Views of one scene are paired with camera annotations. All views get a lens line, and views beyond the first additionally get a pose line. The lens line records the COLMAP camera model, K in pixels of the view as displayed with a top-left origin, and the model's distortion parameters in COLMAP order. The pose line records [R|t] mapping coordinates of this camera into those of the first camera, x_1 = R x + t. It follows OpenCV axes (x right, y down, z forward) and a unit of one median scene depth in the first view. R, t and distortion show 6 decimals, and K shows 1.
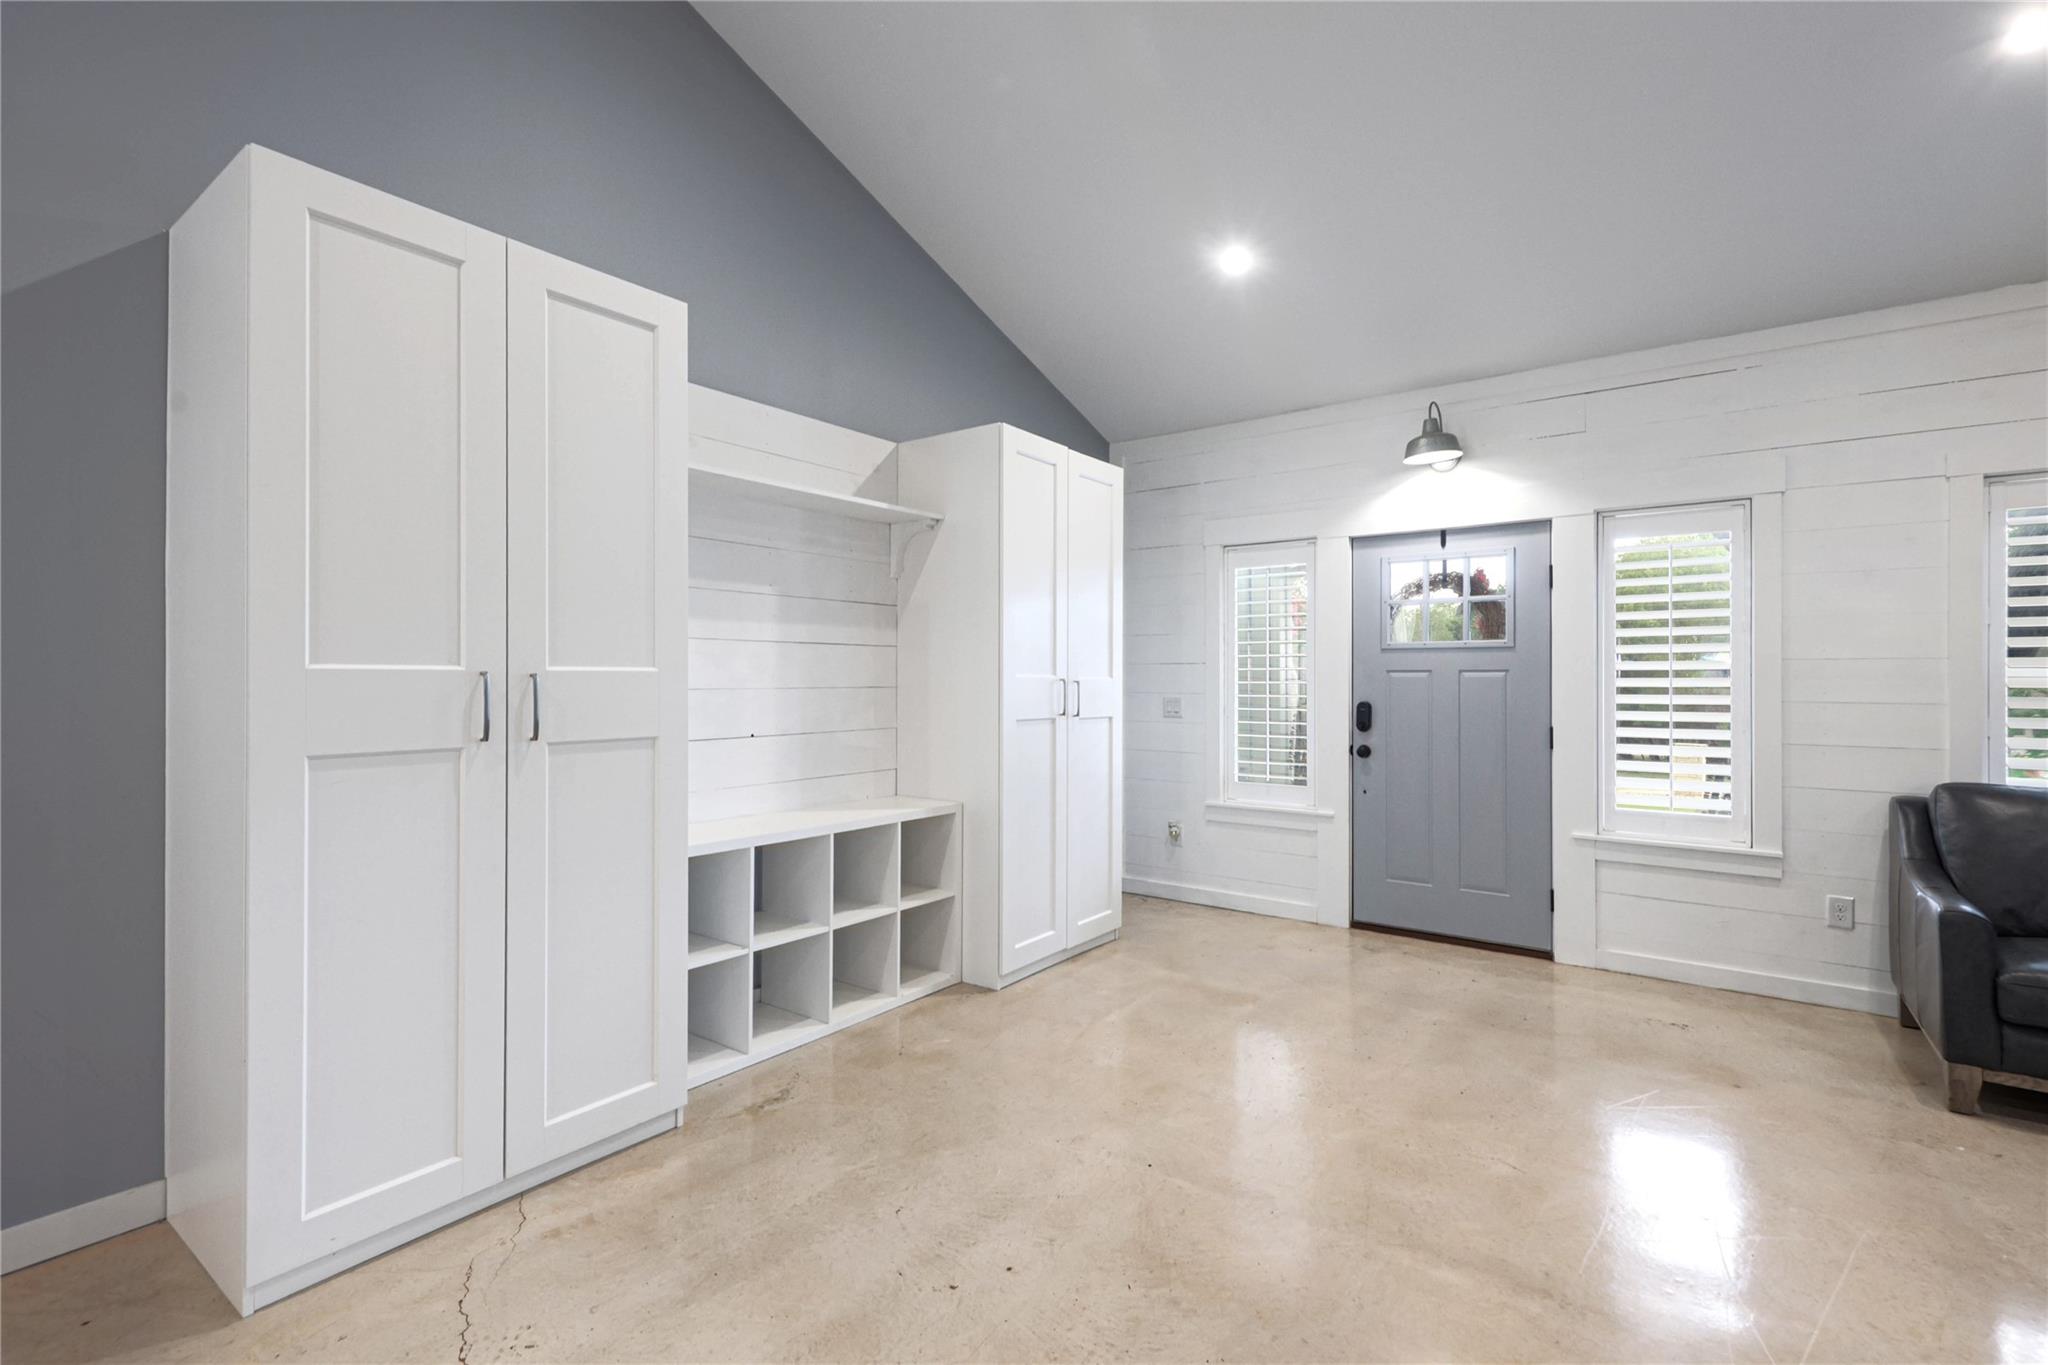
lens RADIAL K [[929.3, 0, 1017.8], [0, 929.3, 674.1], [0, 0, 1]] dist [0.017498, -0.000298]
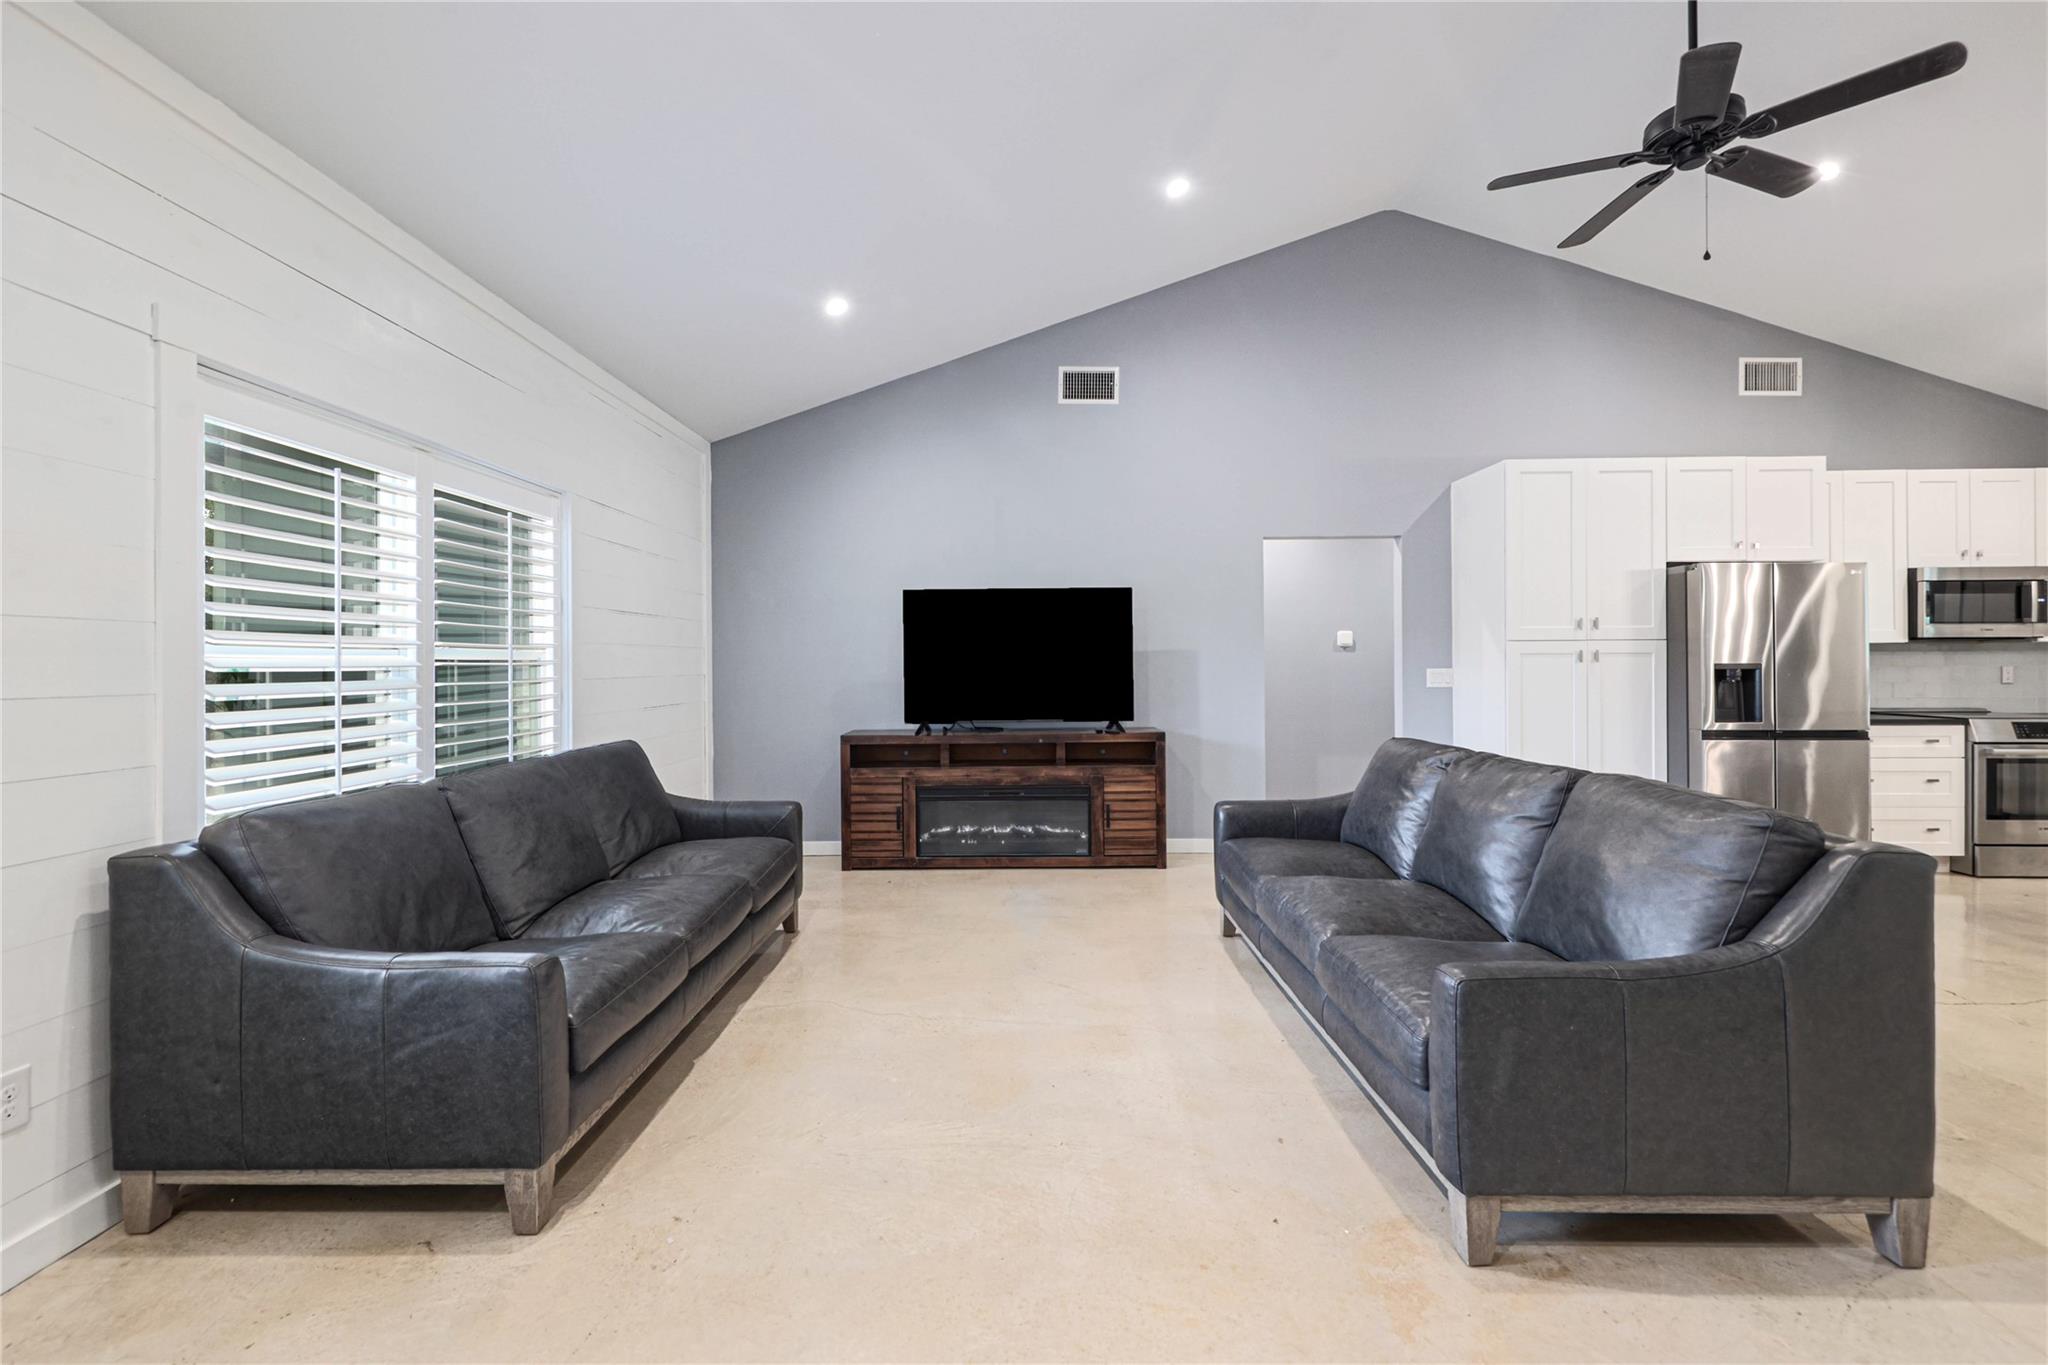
lens RADIAL K [[849.0, 0, 1004.0], [0, 849.0, 668.4], [0, 0, 1]] dist [0.011570, -0.006491]
pose [[-0.574902, -0.001575, 0.818220, 0.151435], [0.003108, 0.999987, 0.004108, 0.008904], [-0.818216, 0.004905, -0.574890, 0.738783]]
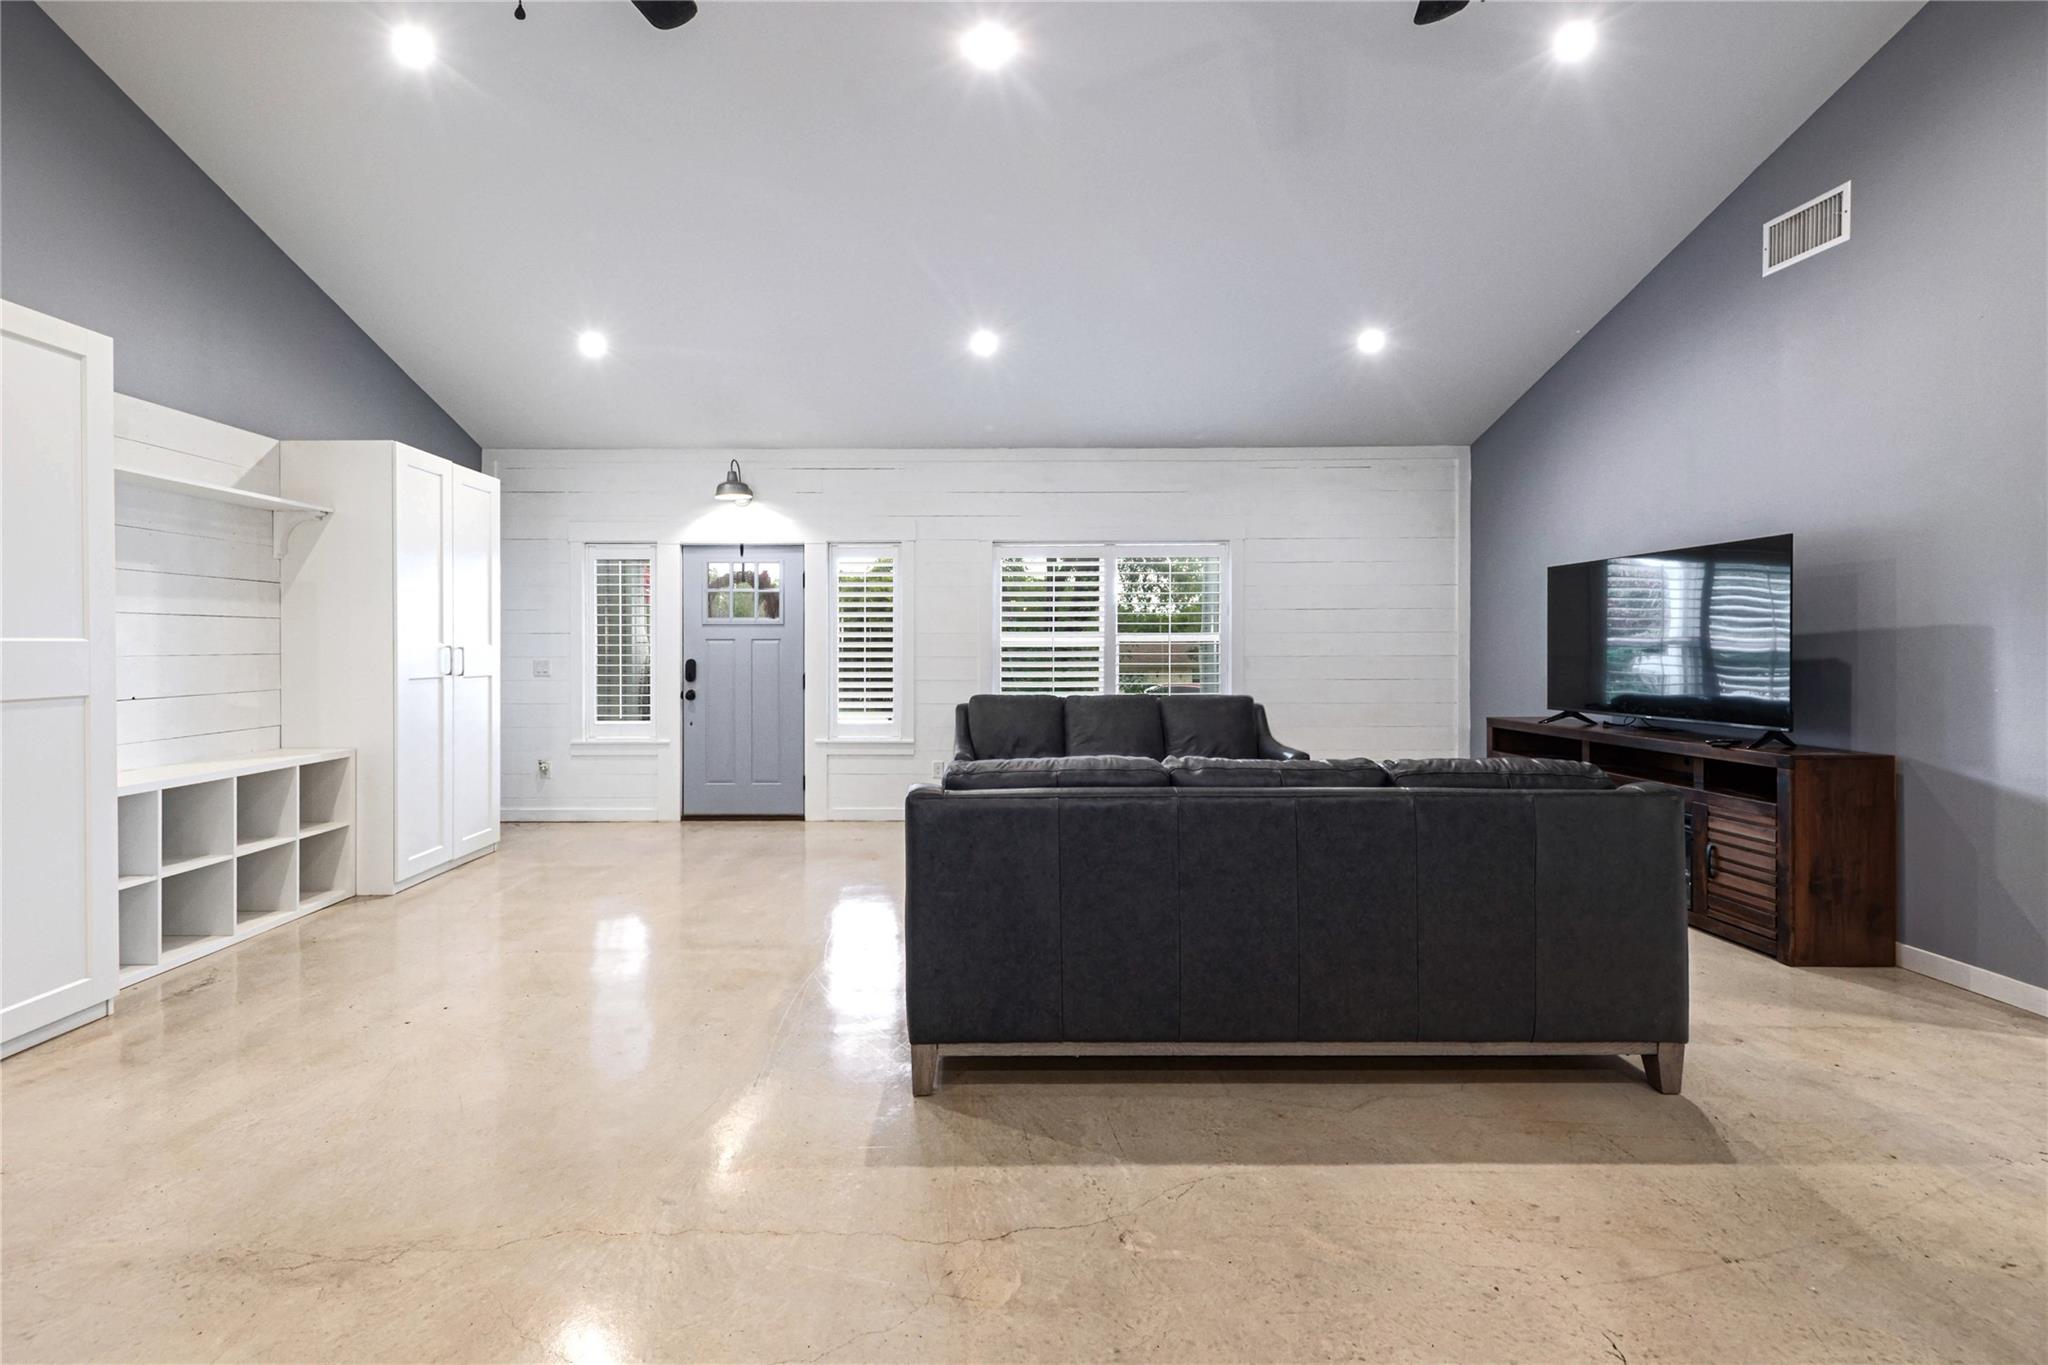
lens RADIAL K [[859.0, 0, 967.2], [0, 859.0, 641.7], [0, 0, 1]] dist [0.001031, -0.000603]
pose [[0.804102, -0.002961, 0.594485, -0.080776], [0.001555, 0.999995, 0.002878, -0.002790], [-0.594490, -0.001390, 0.804102, -0.360421]]
